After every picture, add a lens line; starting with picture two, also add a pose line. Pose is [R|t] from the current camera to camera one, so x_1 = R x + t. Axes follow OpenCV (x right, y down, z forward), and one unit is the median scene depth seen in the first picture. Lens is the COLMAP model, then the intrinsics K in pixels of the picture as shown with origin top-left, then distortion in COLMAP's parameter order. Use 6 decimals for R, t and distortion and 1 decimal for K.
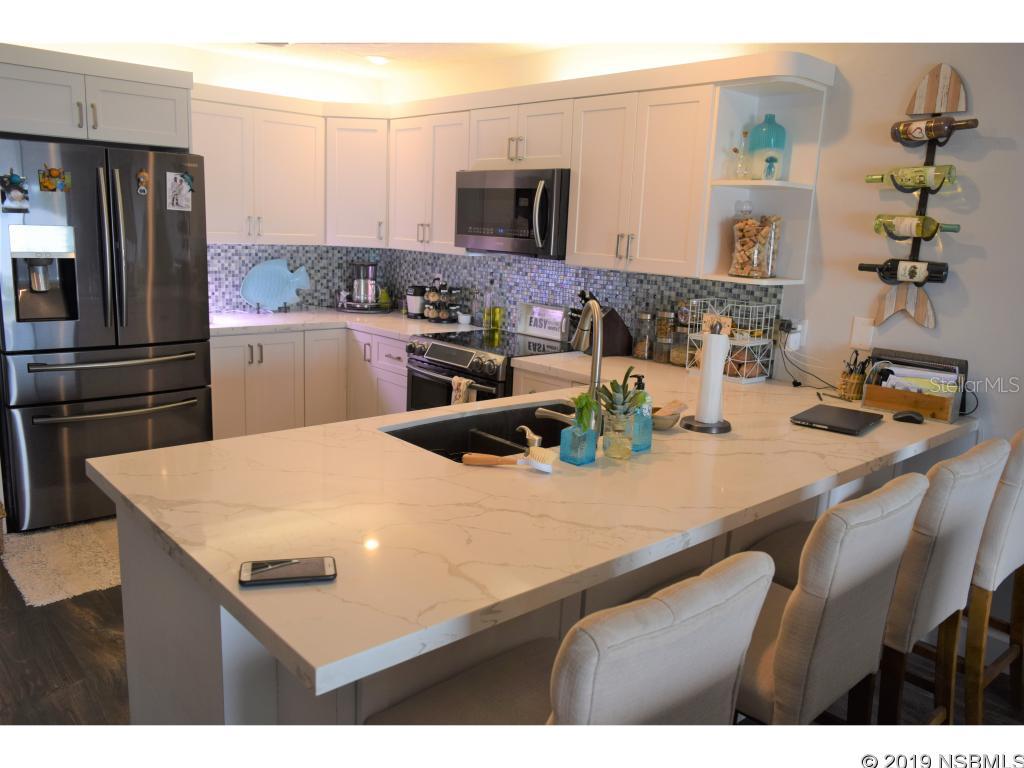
lens RADIAL K [[796.3, 0, 512.0], [0, 796.3, 384.0], [0, 0, 1]] dist [-0.004928, 0.000657]
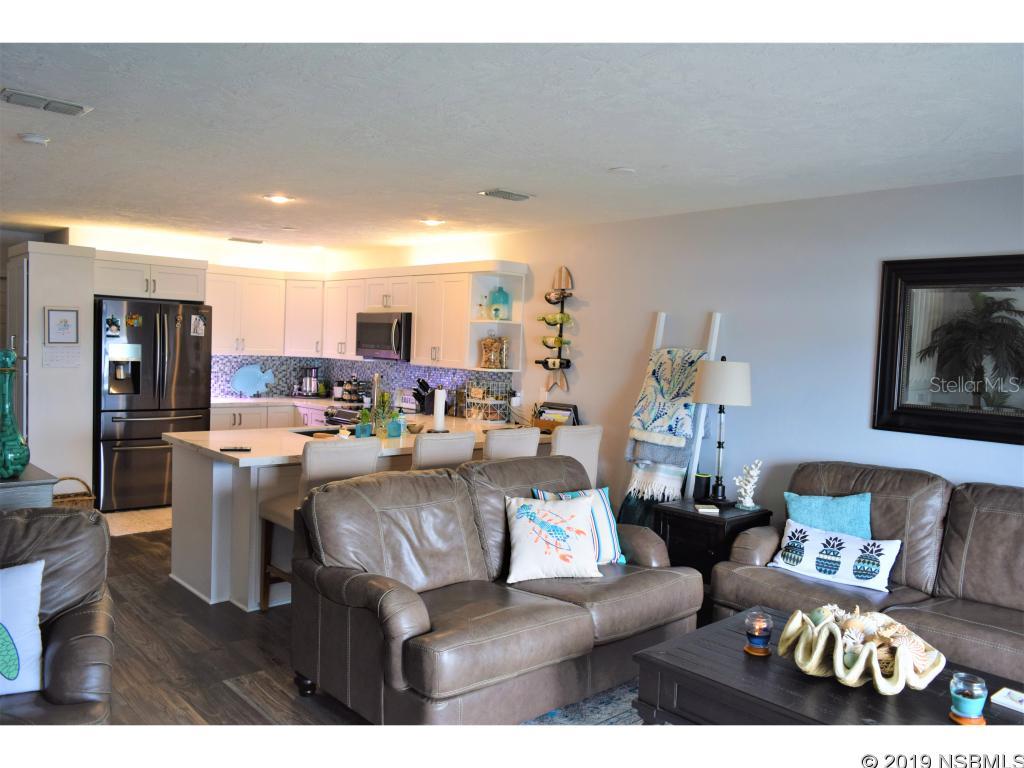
lens RADIAL K [[796.3, 0, 512.0], [0, 796.3, 384.0], [0, 0, 1]] dist [-0.004928, 0.000657]
pose [[0.999987, -0.004488, 0.002449, 0.258110], [0.004803, 0.988814, -0.149076, 0.144288], [-0.001753, 0.149086, 0.988823, -0.682156]]
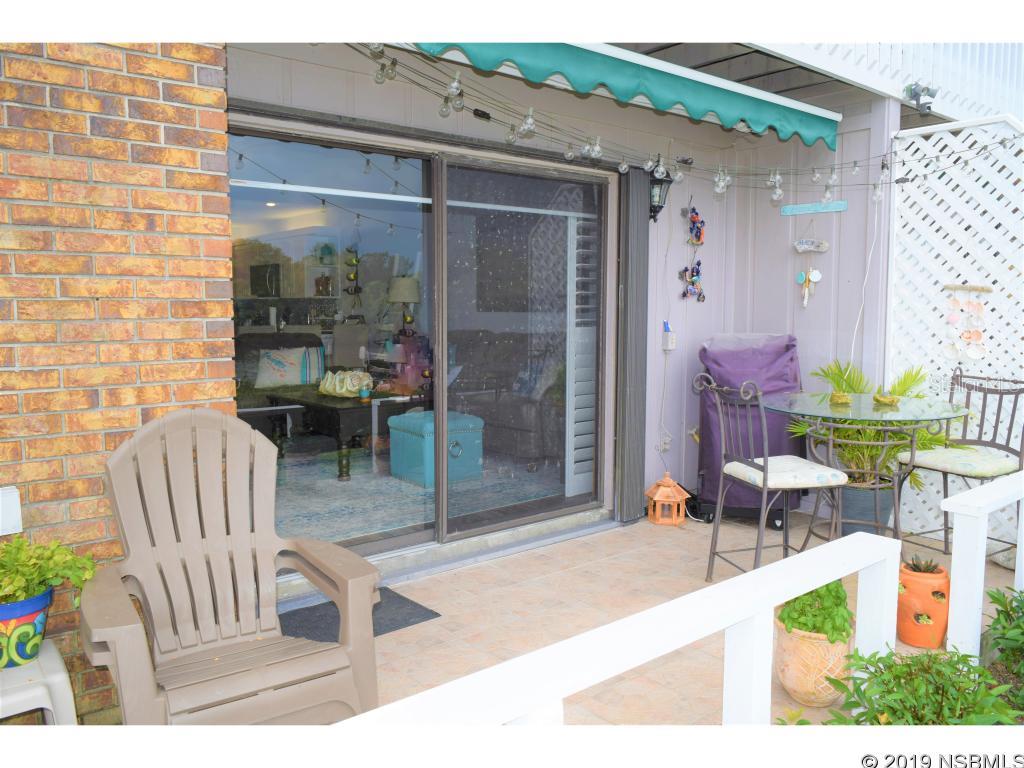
lens RADIAL K [[796.3, 0, 512.0], [0, 796.3, 384.0], [0, 0, 1]] dist [-0.004928, 0.000657]
pose [[0.998186, -0.037817, -0.046842, 0.862475], [0.032644, 0.993761, -0.106649, 0.407007], [0.050583, 0.104926, 0.993193, -1.447129]]
